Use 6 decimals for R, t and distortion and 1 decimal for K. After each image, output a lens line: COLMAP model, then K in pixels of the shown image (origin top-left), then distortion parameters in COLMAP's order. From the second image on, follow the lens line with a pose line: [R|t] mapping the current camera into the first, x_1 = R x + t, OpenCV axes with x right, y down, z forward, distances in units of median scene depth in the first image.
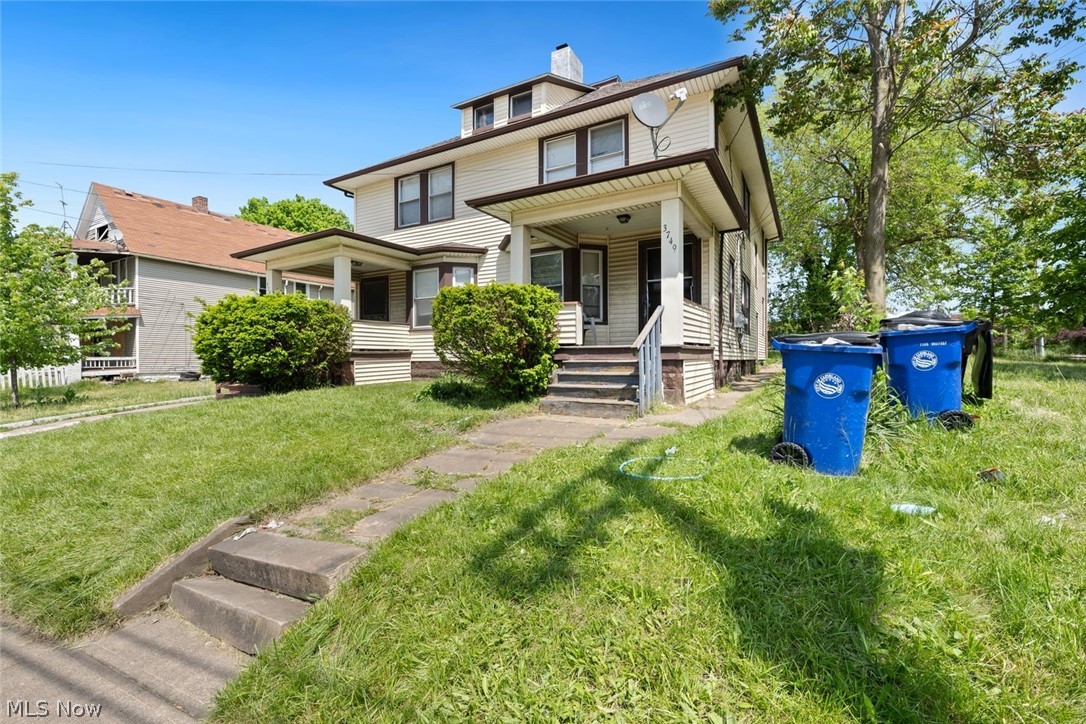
lens RADIAL K [[472.0, 0, 545.1], [0, 472.0, 380.7], [0, 0, 1]] dist [-0.000254, -0.000068]
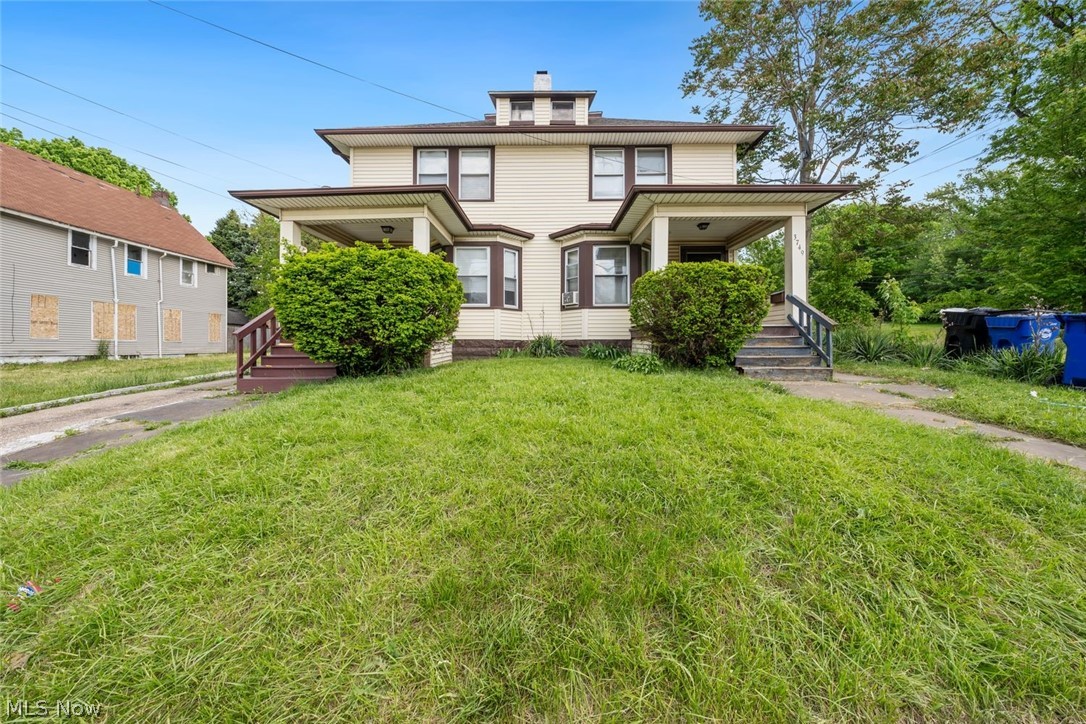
lens RADIAL K [[371.4, 0, 543.0], [0, 371.4, 362.0], [0, 0, 1]] dist [-0.005705, -0.000137]
pose [[0.875928, -0.016870, 0.482147, -0.509143], [0.017024, 0.999847, 0.004055, 0.006670], [-0.482142, 0.004656, 0.876081, 0.249289]]
